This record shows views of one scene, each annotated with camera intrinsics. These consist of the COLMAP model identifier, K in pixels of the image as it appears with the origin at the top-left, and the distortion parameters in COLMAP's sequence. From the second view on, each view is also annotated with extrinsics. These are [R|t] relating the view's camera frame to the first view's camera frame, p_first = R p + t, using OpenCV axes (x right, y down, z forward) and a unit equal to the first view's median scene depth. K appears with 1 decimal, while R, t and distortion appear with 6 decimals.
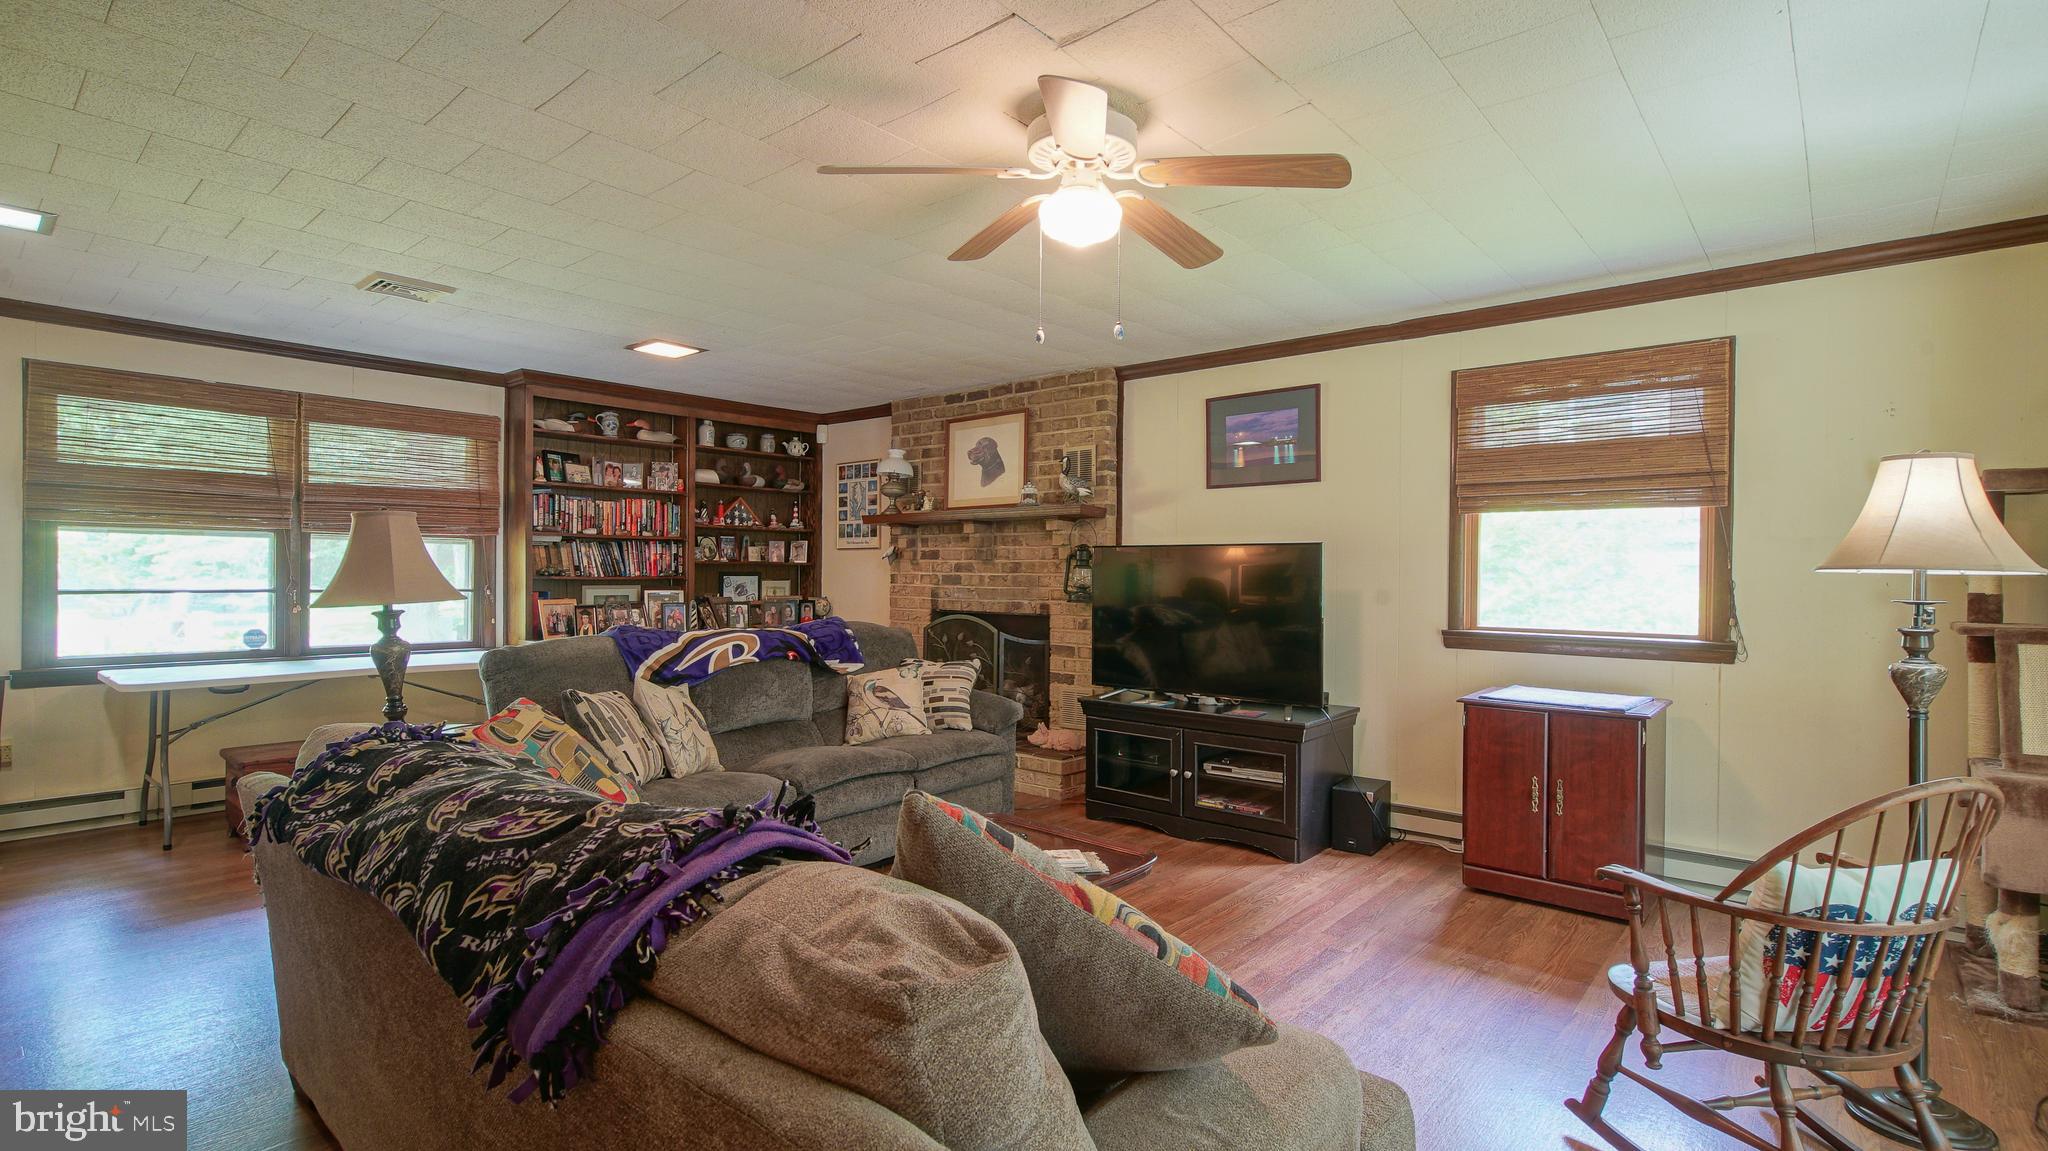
lens RADIAL K [[941.6, 0, 1029.0], [0, 941.6, 575.8], [0, 0, 1]] dist [-0.004201, 0.002134]
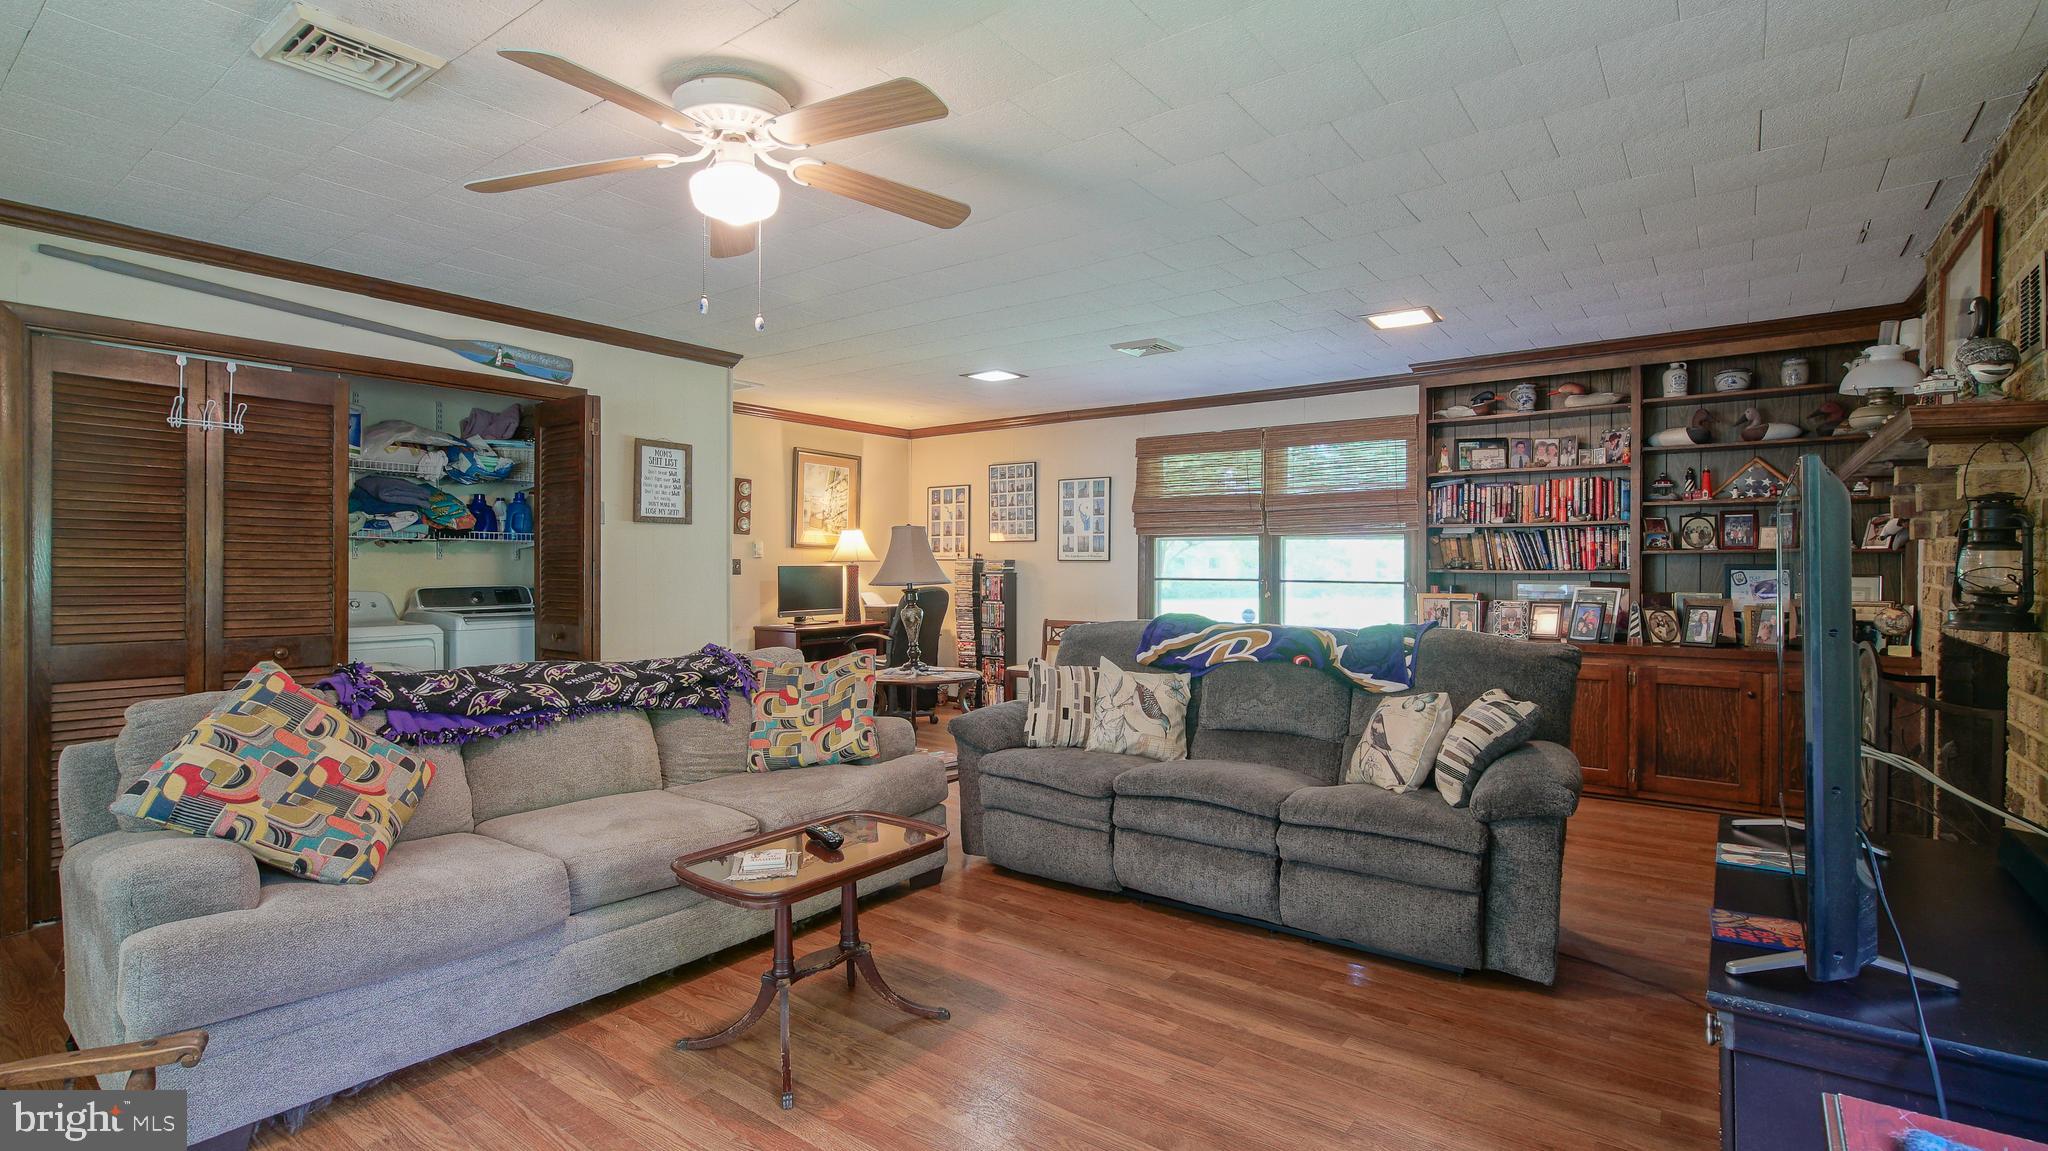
lens RADIAL K [[941.6, 0, 1032.7], [0, 941.6, 570.7], [0, 0, 1]] dist [-0.004201, 0.002134]
pose [[0.093325, 0.000179, -0.995636, 0.408585], [-0.003401, 0.999994, -0.000139, 0.002999], [0.995630, 0.003399, 0.093325, 0.476086]]
